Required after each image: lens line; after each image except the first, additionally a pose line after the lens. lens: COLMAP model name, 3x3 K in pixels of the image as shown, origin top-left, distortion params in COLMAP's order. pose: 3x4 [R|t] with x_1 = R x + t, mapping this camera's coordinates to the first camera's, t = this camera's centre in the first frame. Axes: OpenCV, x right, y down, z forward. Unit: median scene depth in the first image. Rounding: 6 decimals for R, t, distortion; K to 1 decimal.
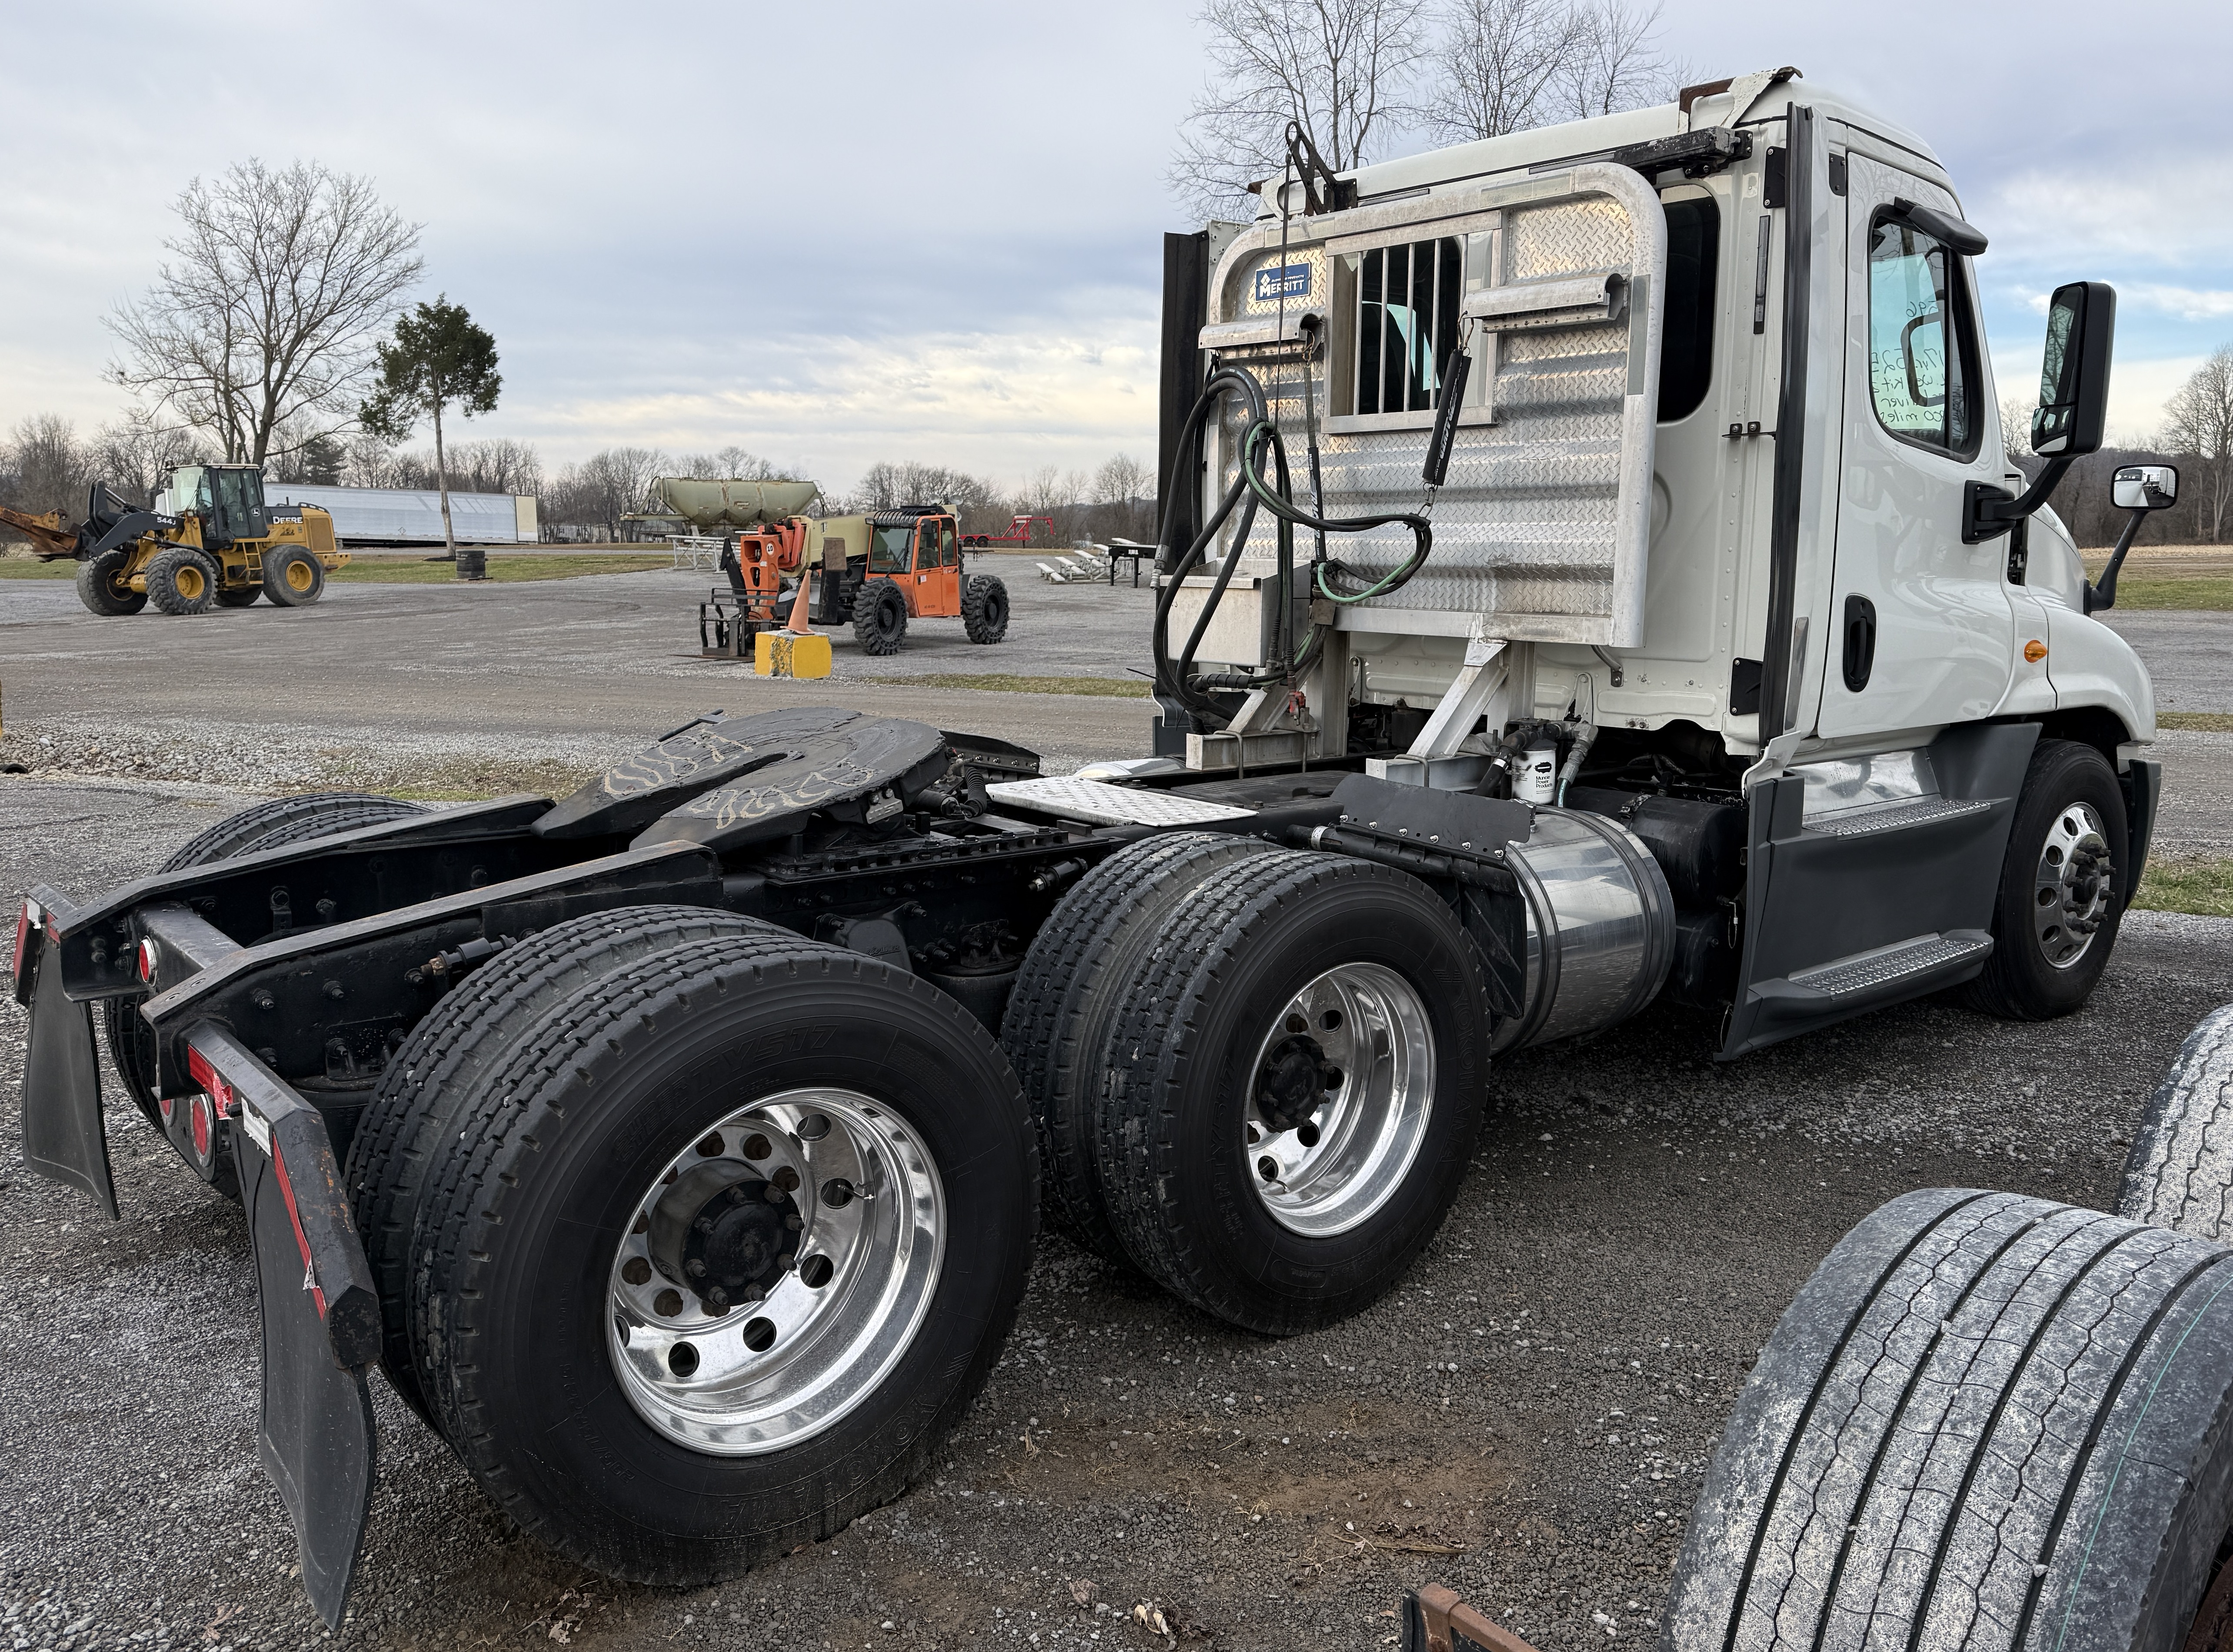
lens RADIAL K [[1709.8, 0, 1198.8], [0, 1709.8, 832.7], [0, 0, 1]] dist [0.189001, -0.393678]
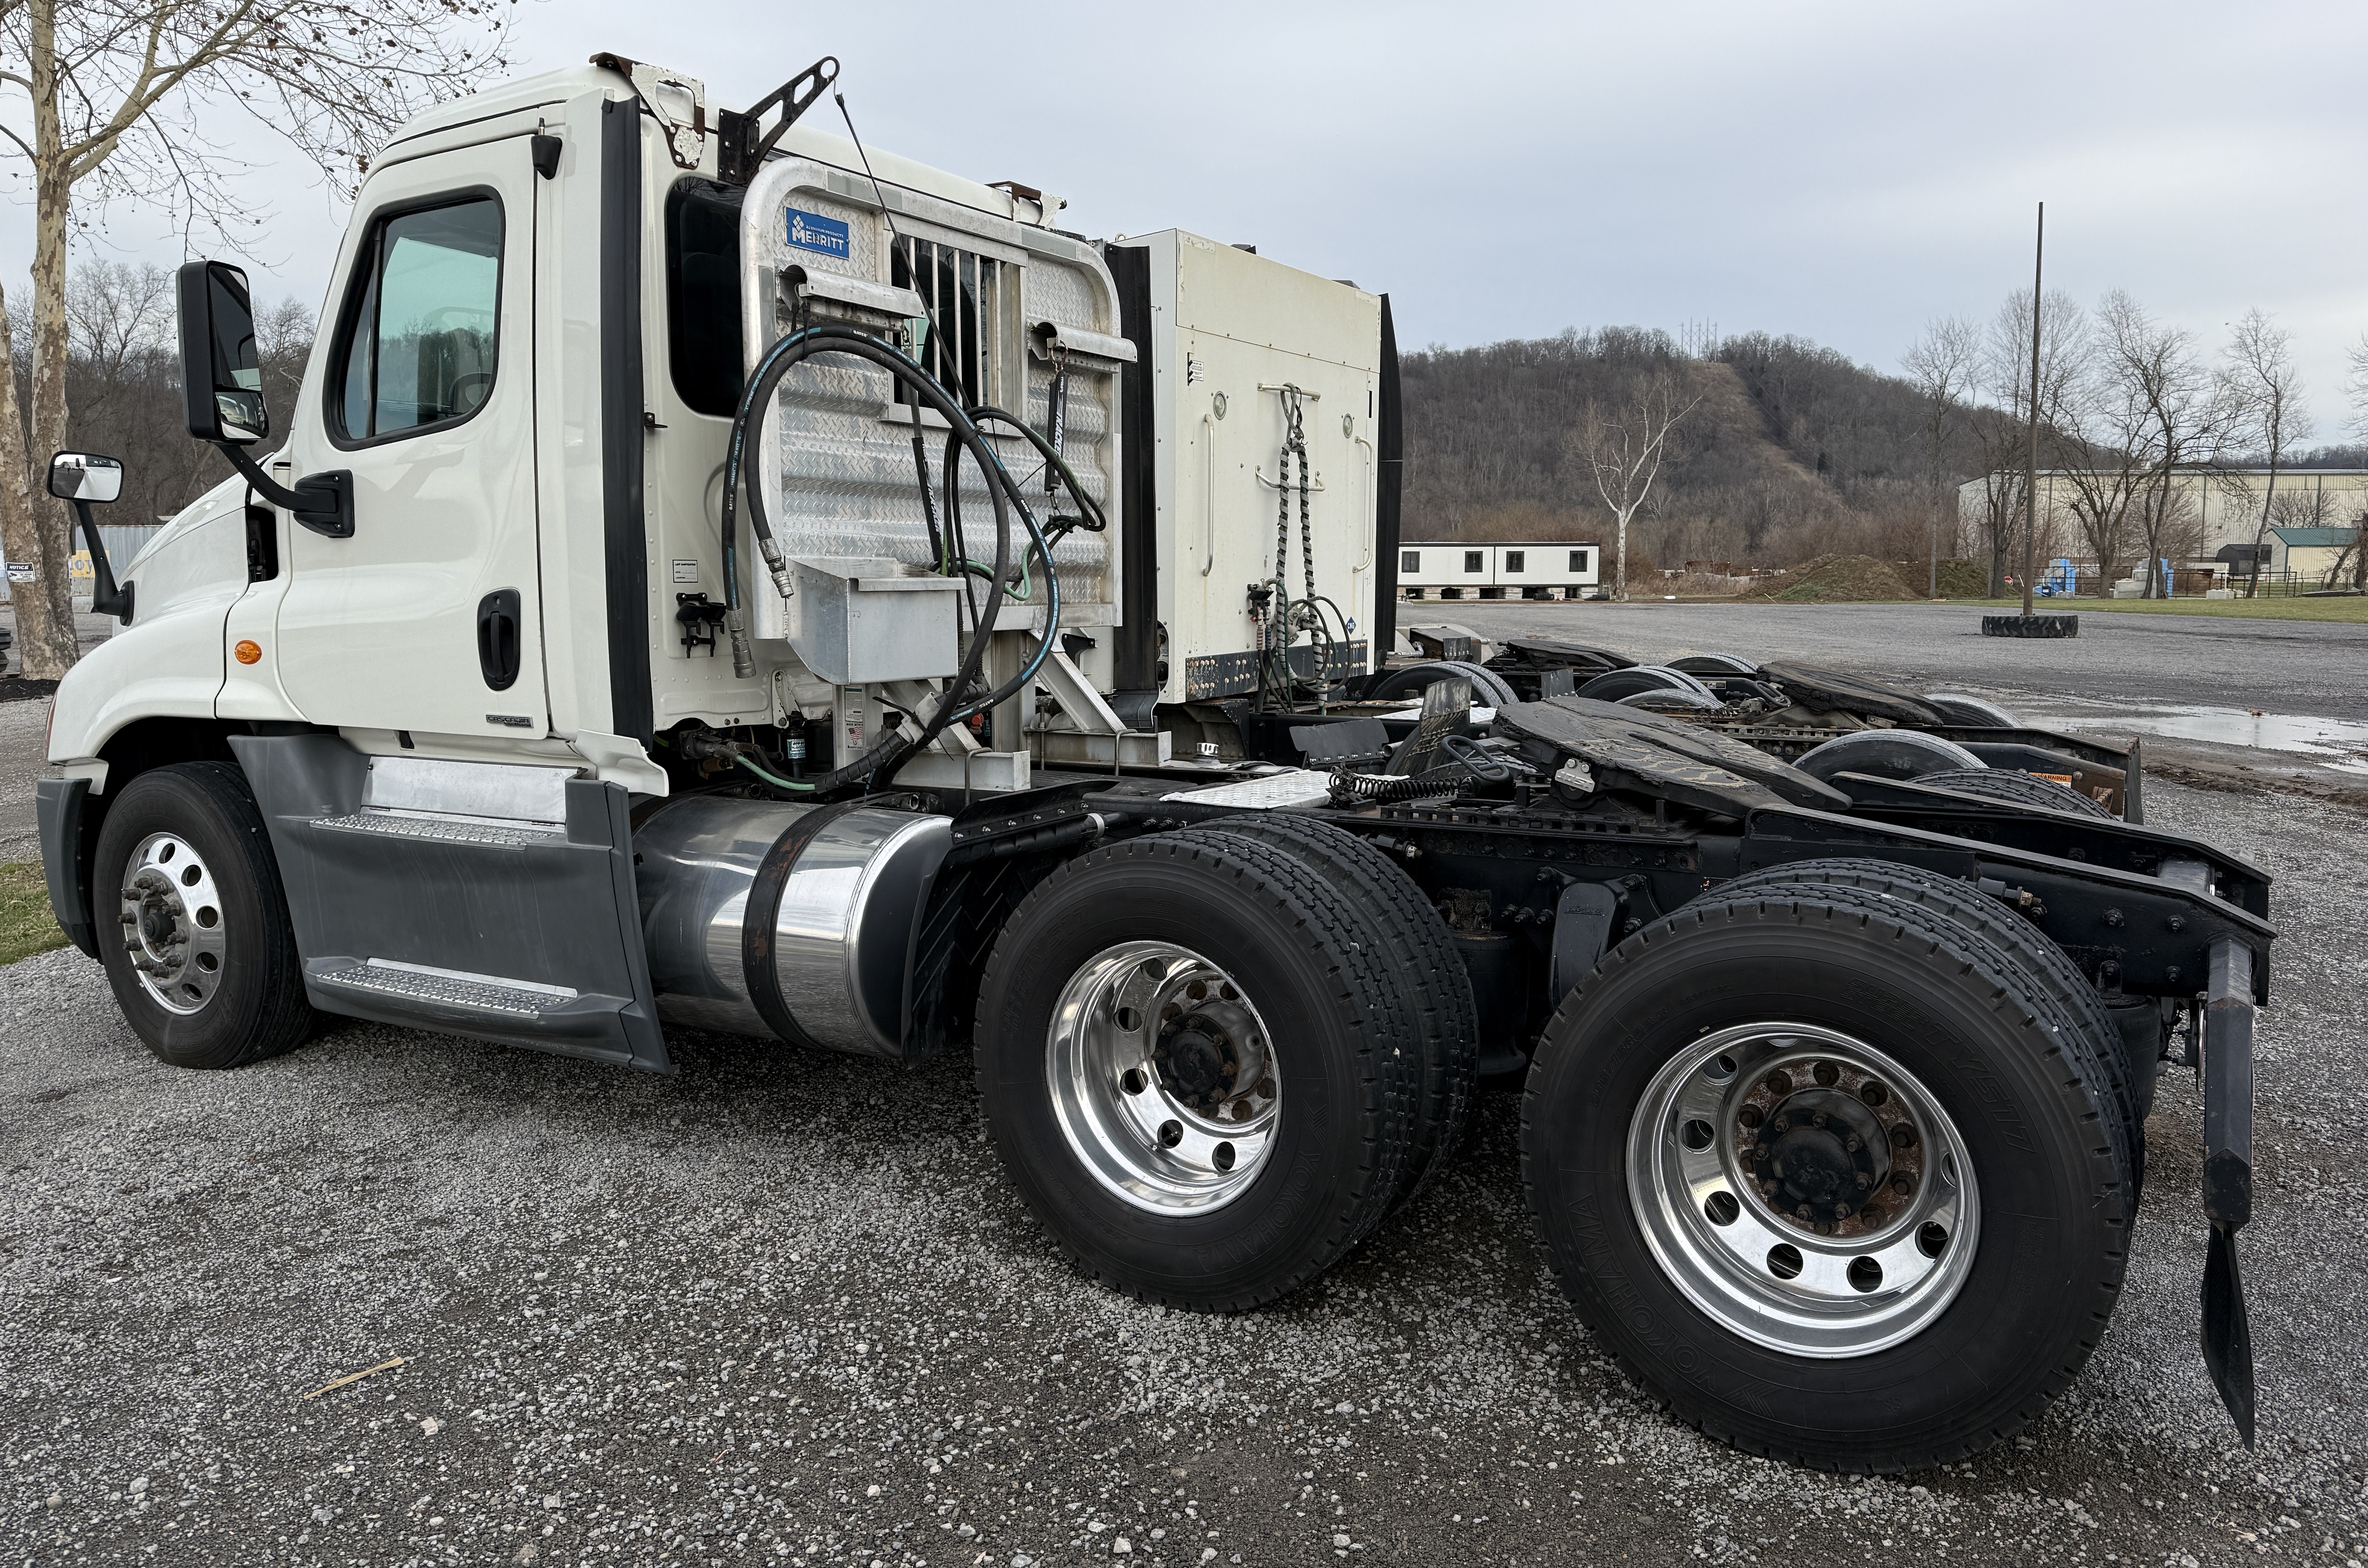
lens RADIAL K [[1776.5, 0, 1200.9], [0, 1776.5, 744.5], [0, 0, 1]] dist [0.164093, -0.289237]
pose [[-0.307759, -0.100145, 0.946179, -0.948700], [0.152102, 0.976478, 0.152826, -0.196502], [-0.939228, 0.190949, -0.285288, 1.226707]]
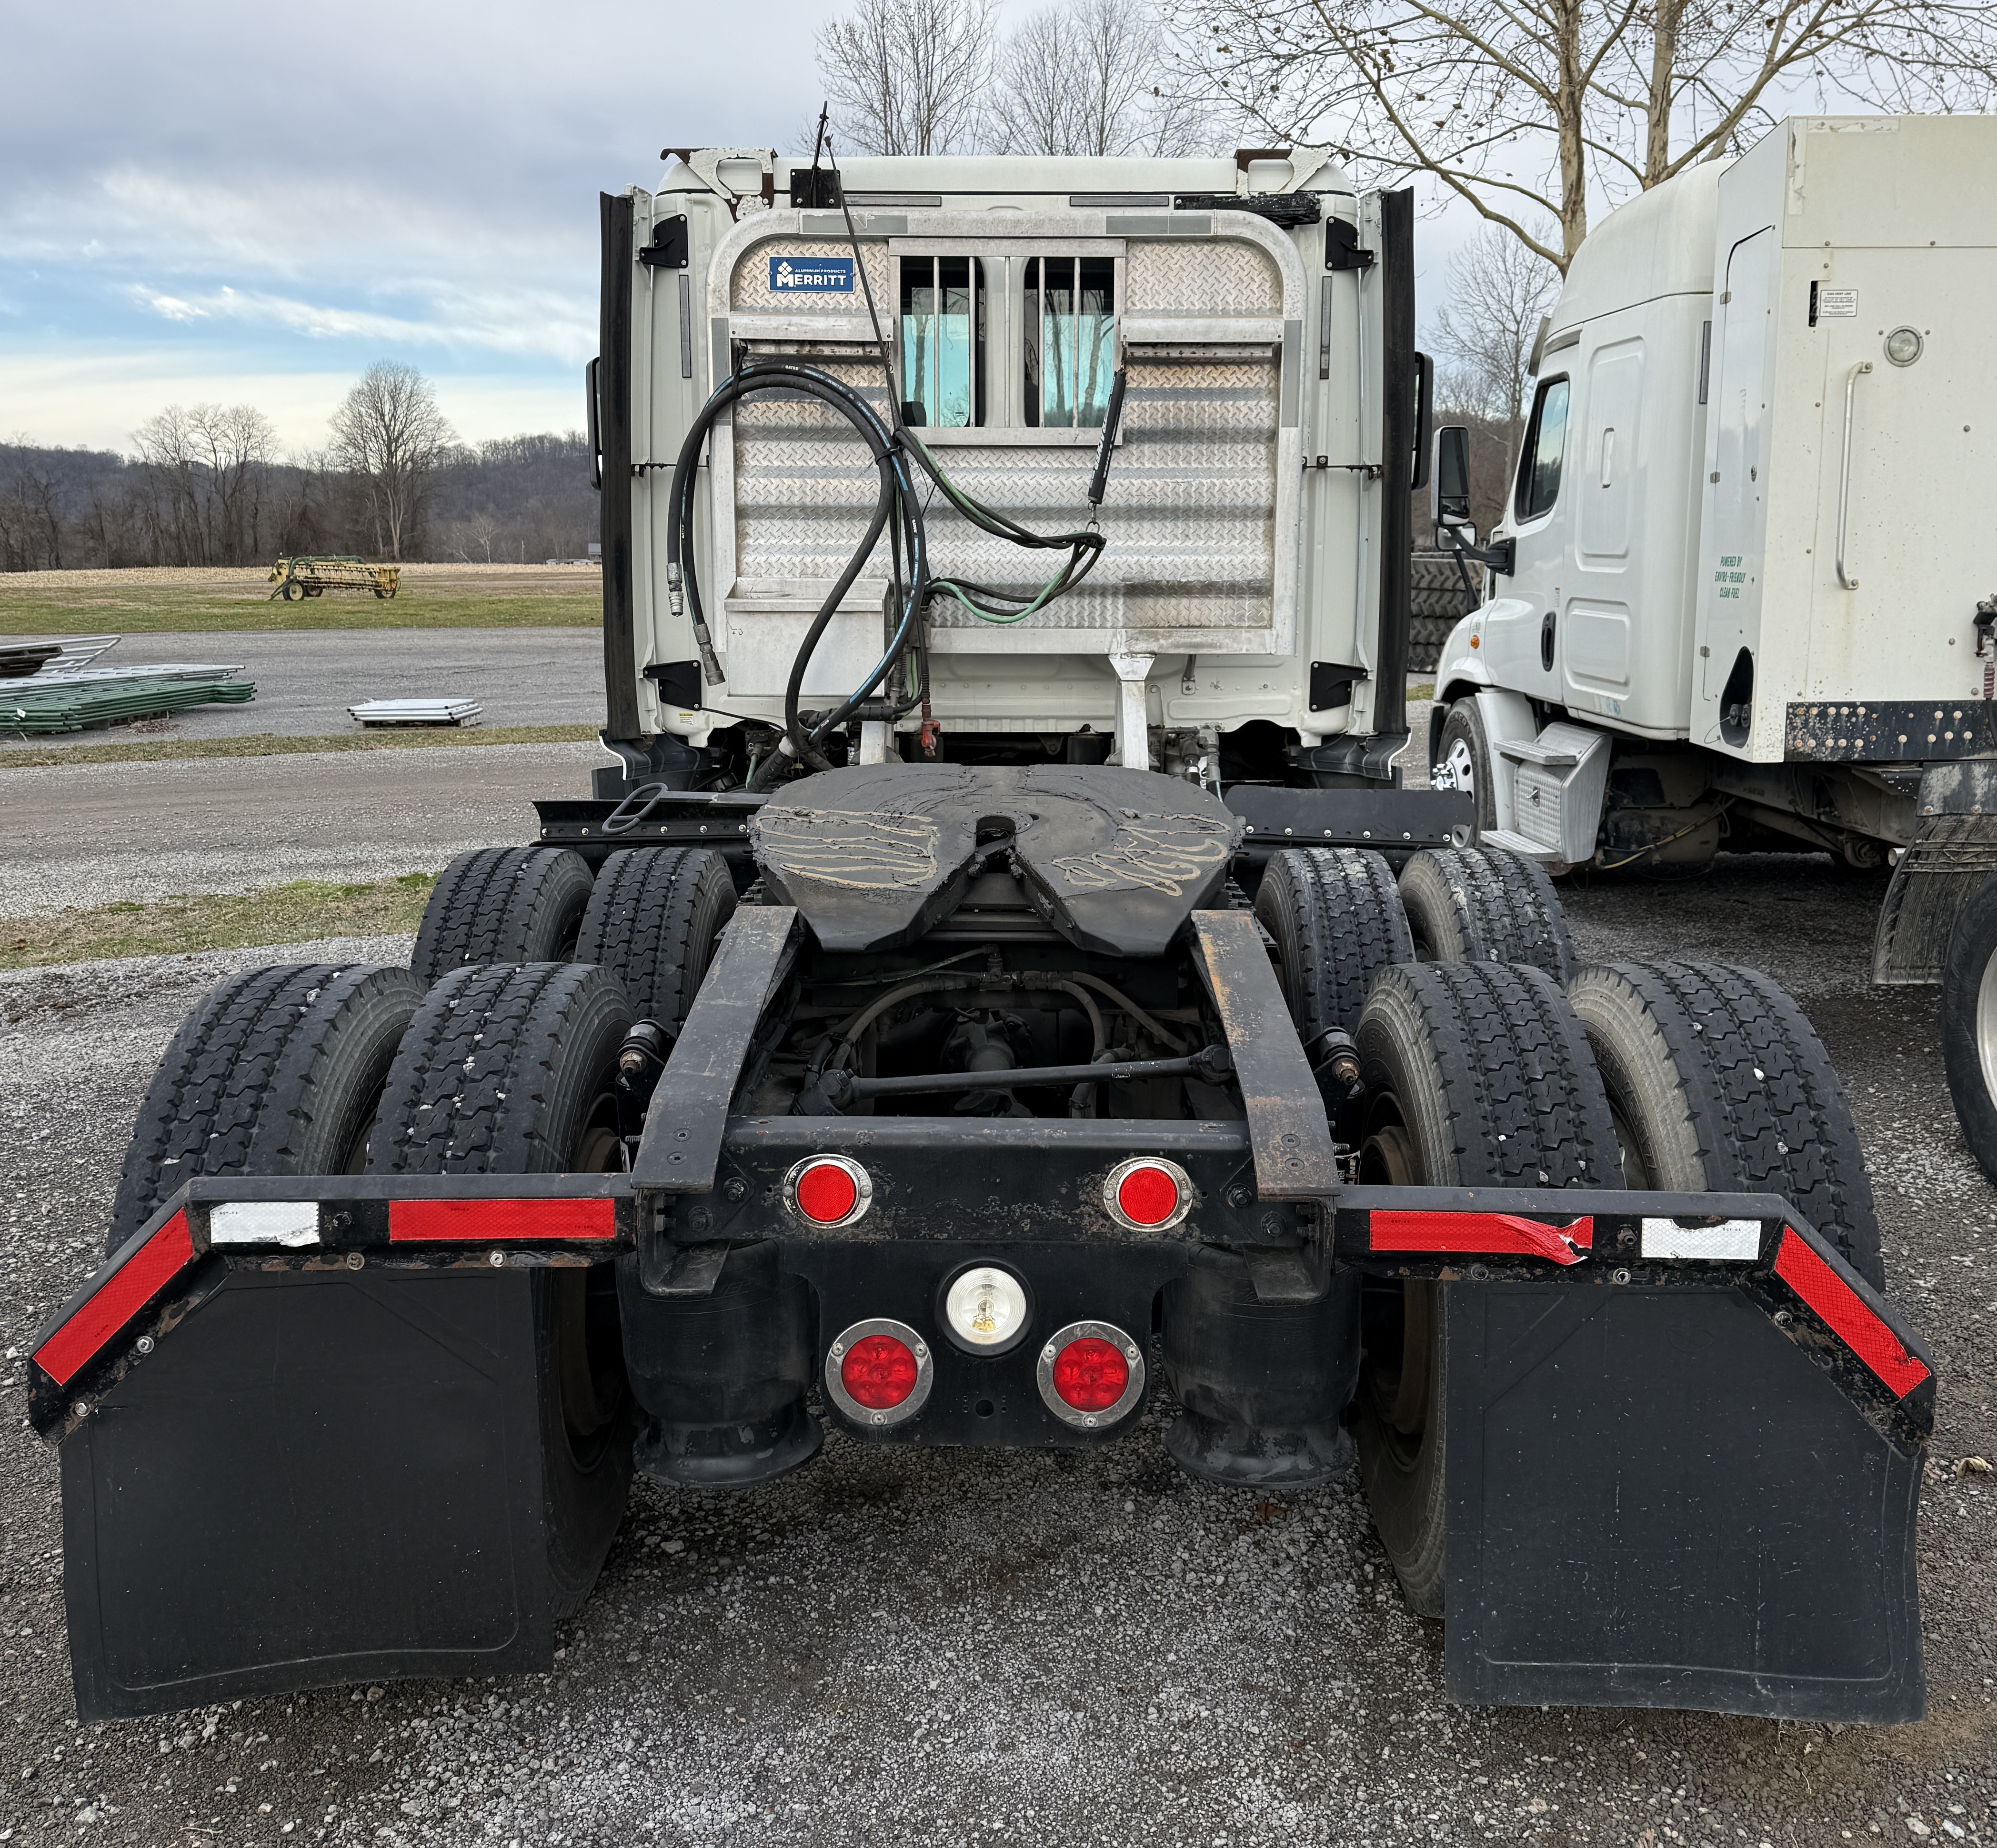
lens RADIAL K [[1864.3, 0, 1008.4], [0, 1864.3, 858.0], [0, 0, 1]] dist [0.185327, -0.353399]
pose [[0.668953, -0.119423, 0.733648, -0.704819], [0.127279, 0.990835, 0.045233, -0.050918], [-0.732326, 0.063119, 0.678022, 0.298118]]
